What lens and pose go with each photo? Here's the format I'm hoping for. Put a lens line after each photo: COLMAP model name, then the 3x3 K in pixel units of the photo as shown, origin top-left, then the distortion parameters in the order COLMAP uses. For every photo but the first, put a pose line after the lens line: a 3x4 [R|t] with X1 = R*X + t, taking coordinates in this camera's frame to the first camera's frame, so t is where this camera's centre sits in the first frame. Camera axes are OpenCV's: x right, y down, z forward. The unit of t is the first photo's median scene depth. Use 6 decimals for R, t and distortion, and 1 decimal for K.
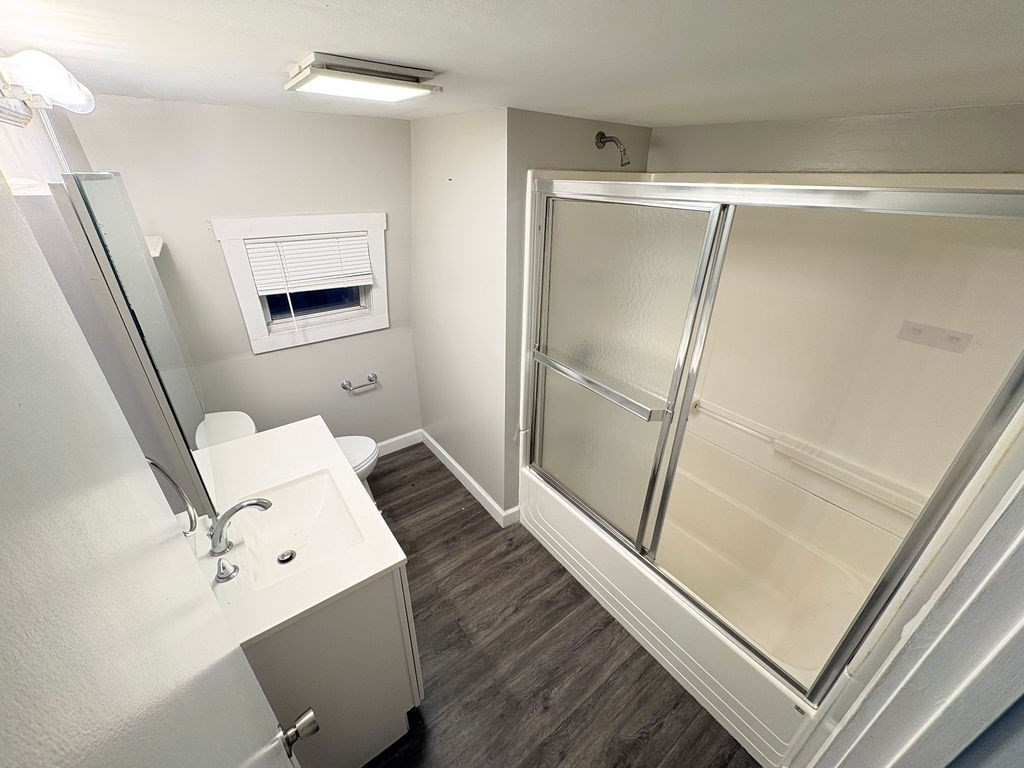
lens RADIAL K [[405.4, 0, 512.0], [0, 405.4, 384.0], [0, 0, 1]] dist [-0.001086, -0.000031]
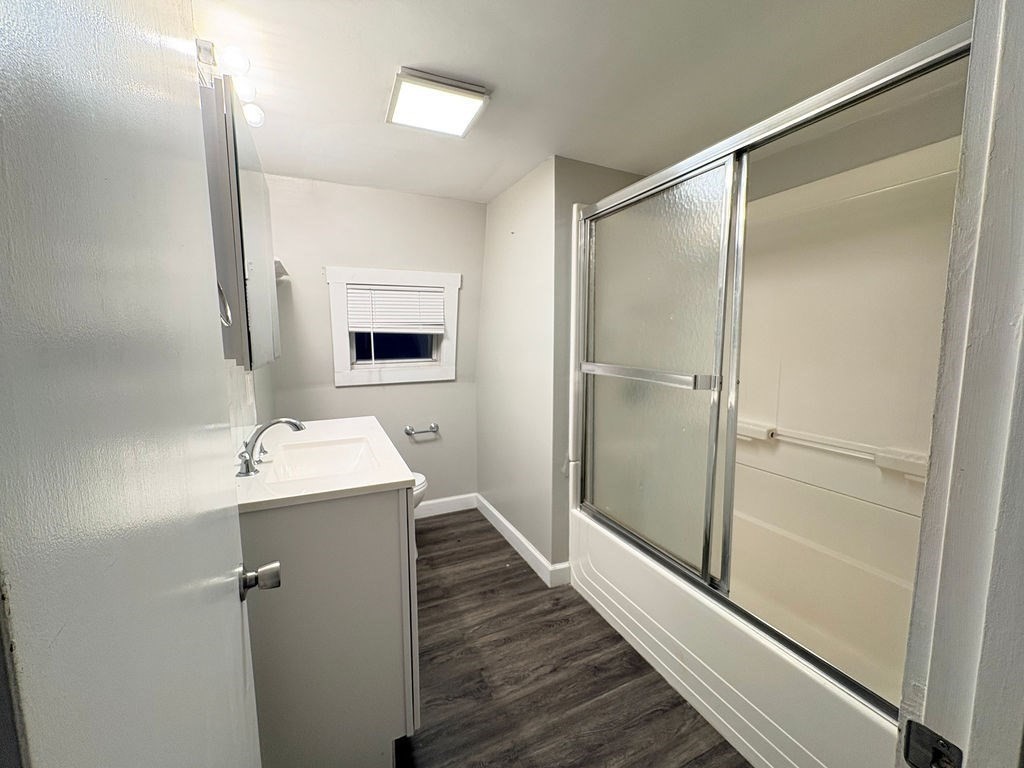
lens RADIAL K [[409.2, 0, 512.0], [0, 409.2, 384.0], [0, 0, 1]] dist [0.001699, 0.000114]
pose [[0.978876, 0.005277, -0.204387, 0.083505], [-0.077141, 0.935315, -0.345305, 0.291248], [0.189343, 0.353778, 0.915964, 0.048100]]
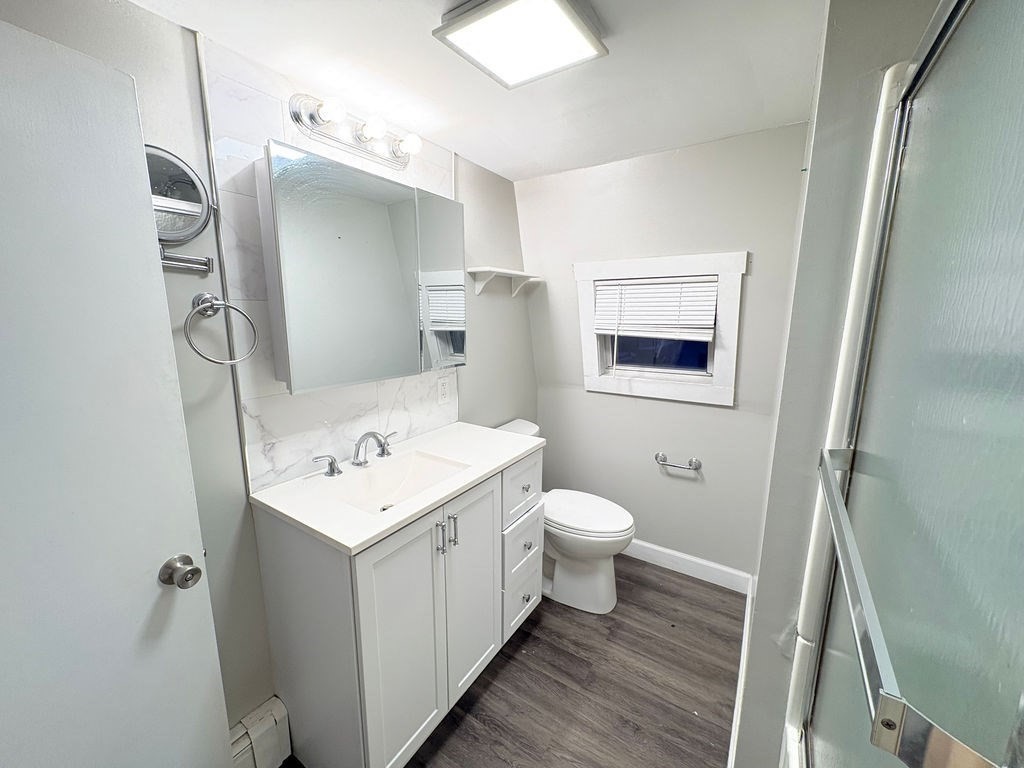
lens RADIAL K [[406.8, 0, 512.0], [0, 406.8, 384.0], [0, 0, 1]] dist [0.001733, 0.000184]
pose [[0.345074, 0.156897, -0.925369, 0.299111], [-0.426439, 0.904499, -0.005663, 0.000170], [0.836106, 0.396567, 0.379026, 0.449932]]
